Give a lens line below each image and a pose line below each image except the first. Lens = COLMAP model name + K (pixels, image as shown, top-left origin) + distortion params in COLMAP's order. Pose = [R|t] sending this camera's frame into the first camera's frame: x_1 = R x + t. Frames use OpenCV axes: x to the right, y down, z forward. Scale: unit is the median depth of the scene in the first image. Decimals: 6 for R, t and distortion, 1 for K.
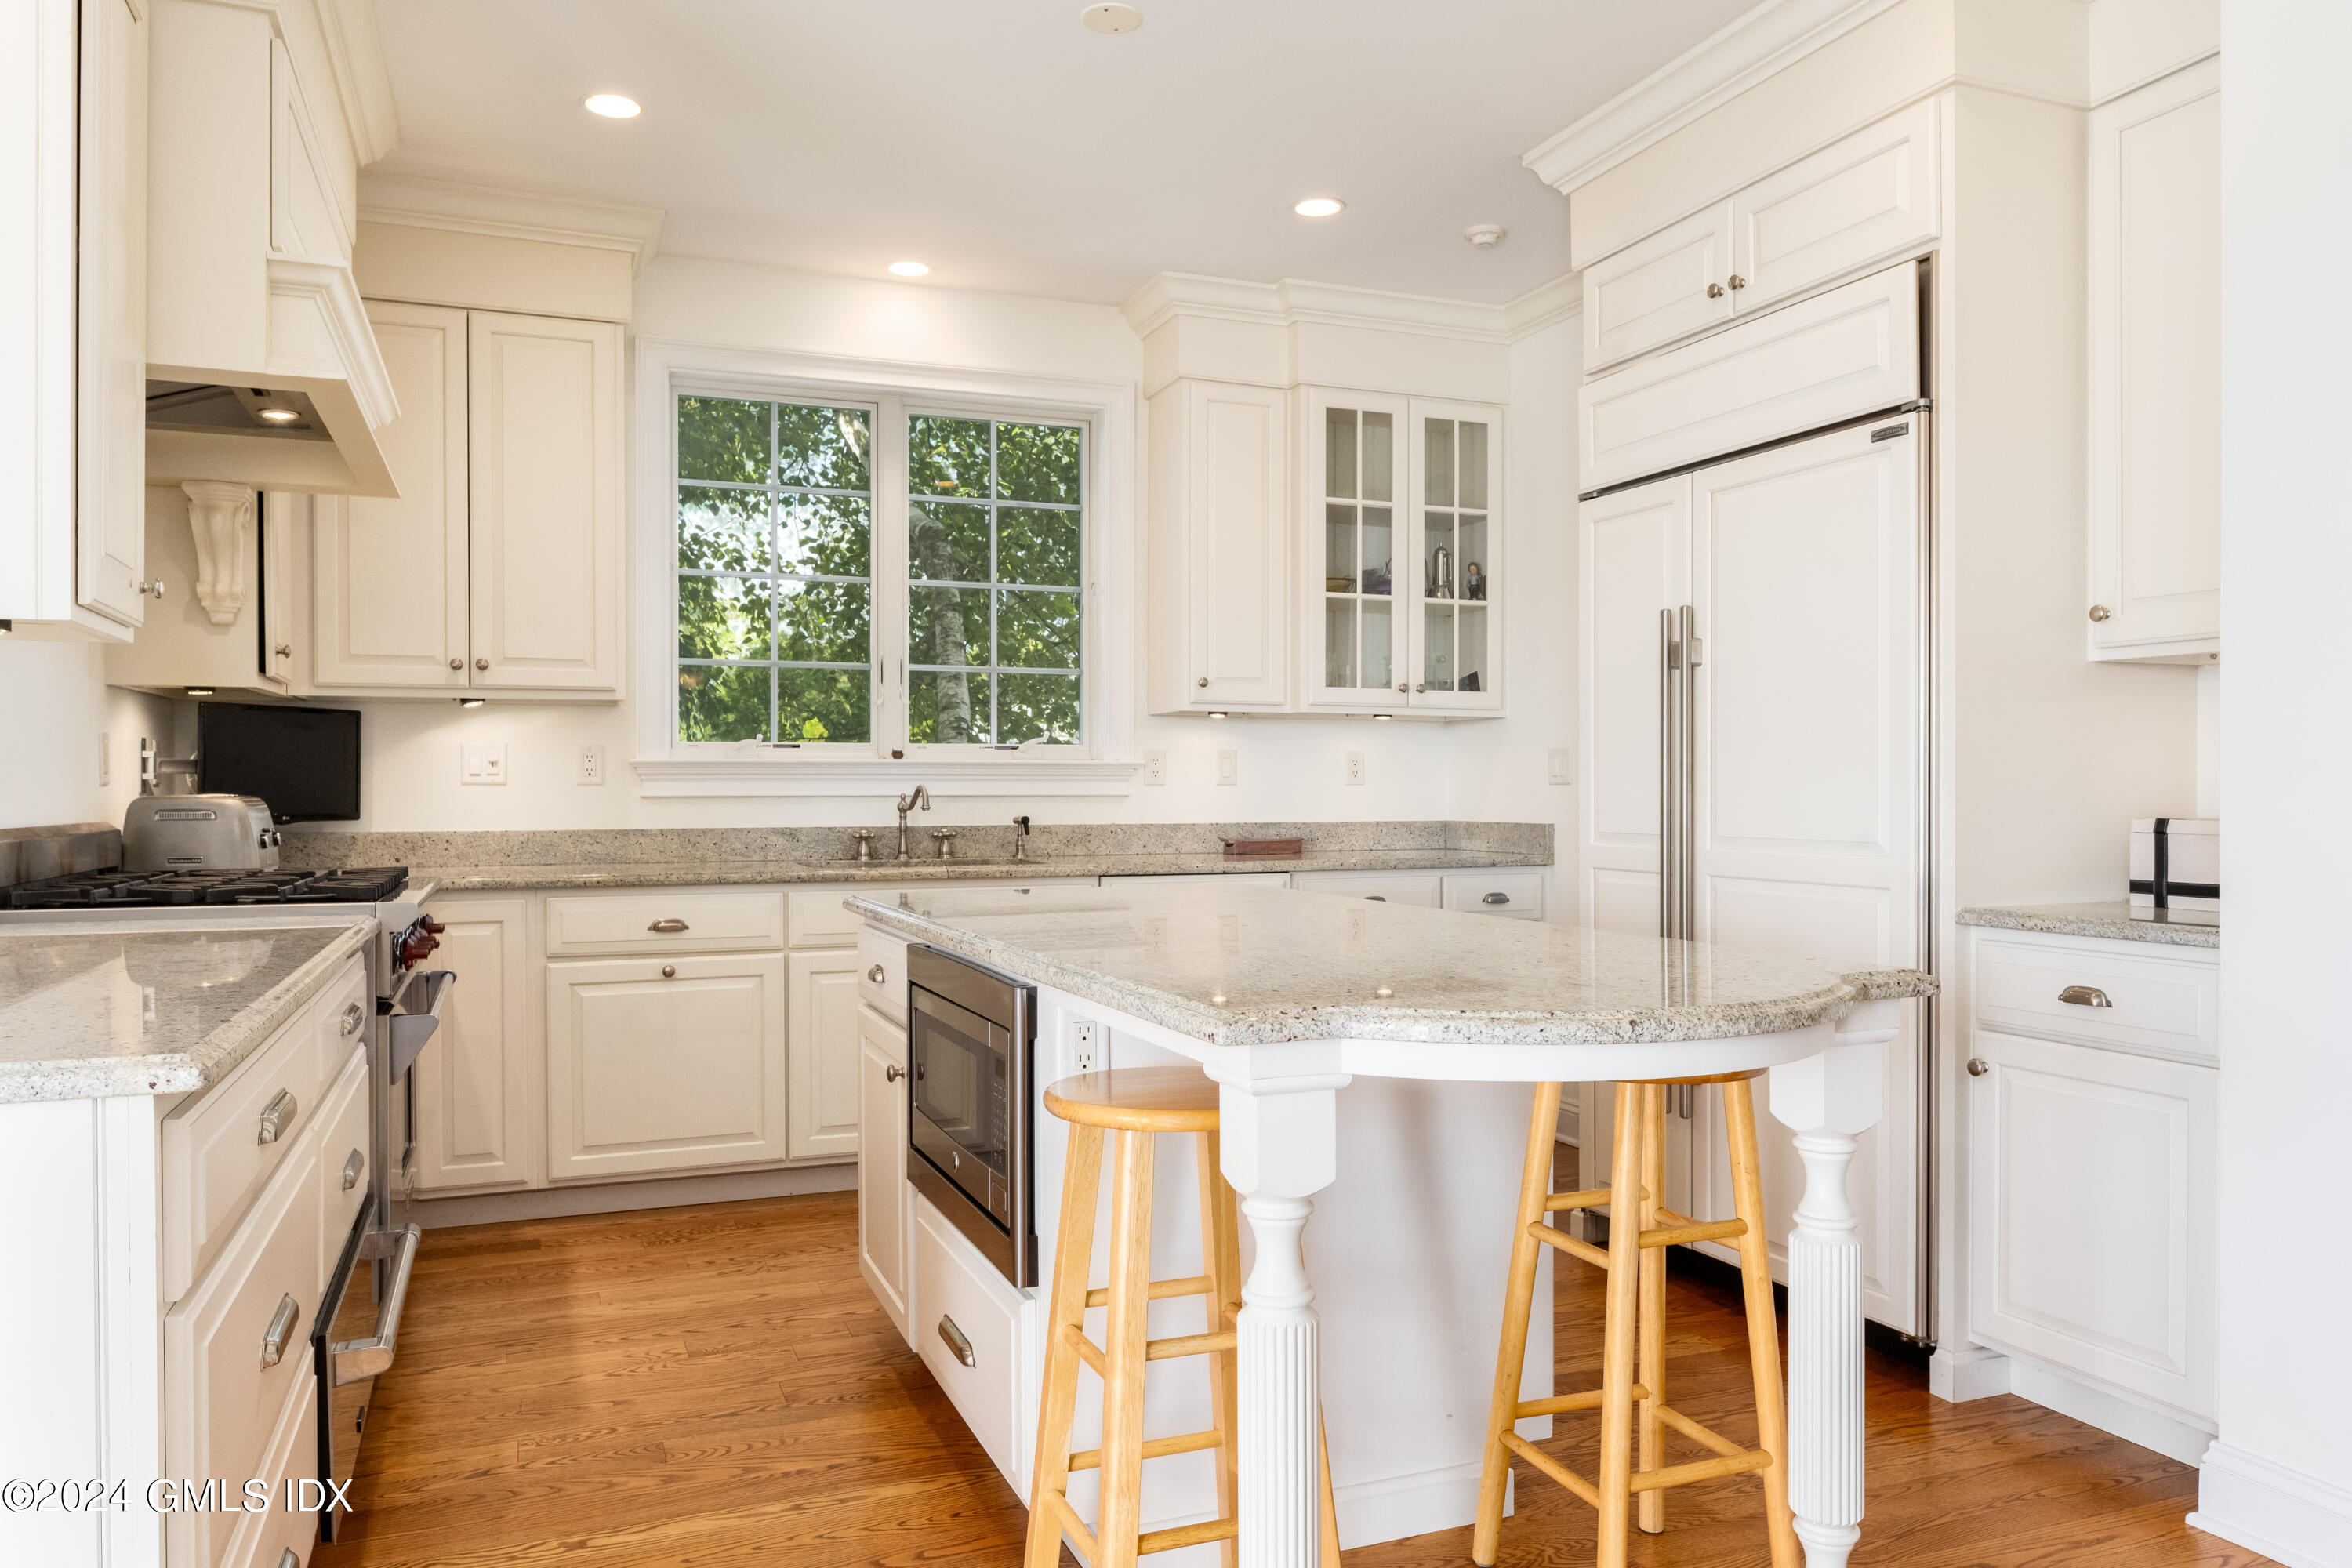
lens RADIAL K [[1613.3, 0, 1190.8], [0, 1613.3, 790.7], [0, 0, 1]] dist [-0.010983, -0.001210]
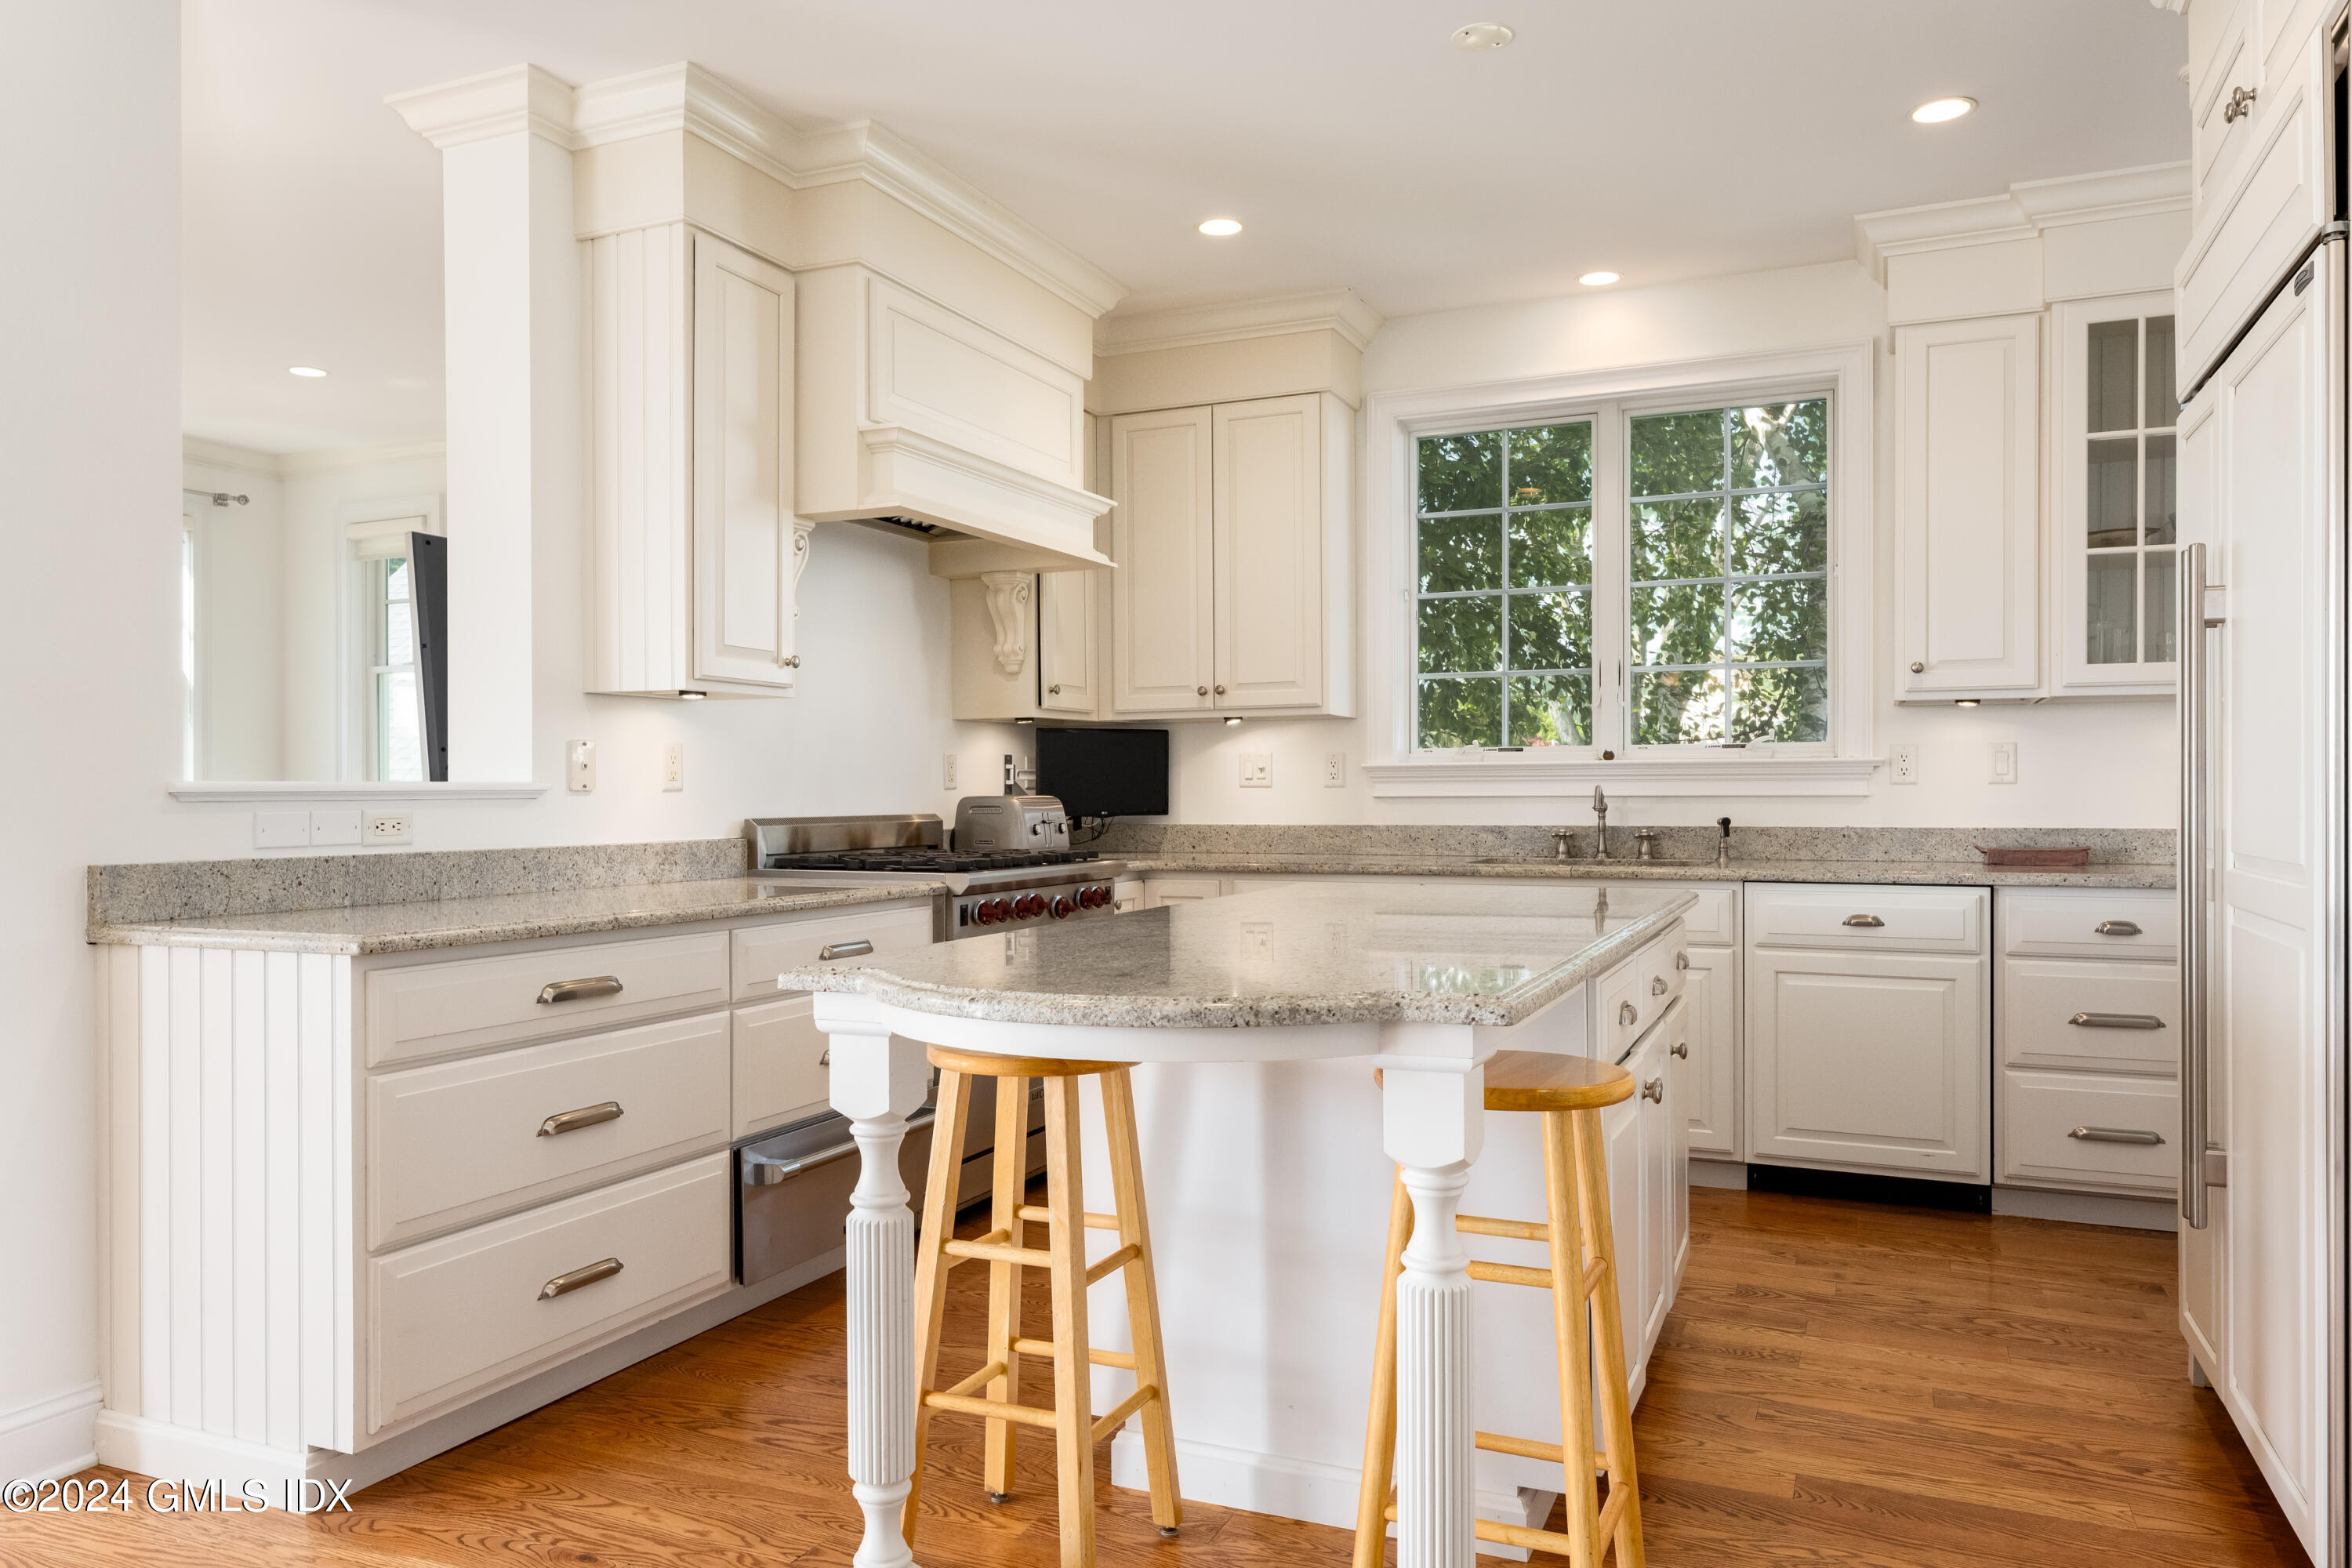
lens RADIAL K [[1613.3, 0, 1189.1], [0, 1613.3, 785.6], [0, 0, 1]] dist [-0.010983, -0.001210]
pose [[0.690308, -0.004673, -0.723500, 0.383185], [0.002429, 0.999988, -0.004140, 0.000117], [0.723511, 0.001101, 0.690312, 0.109739]]
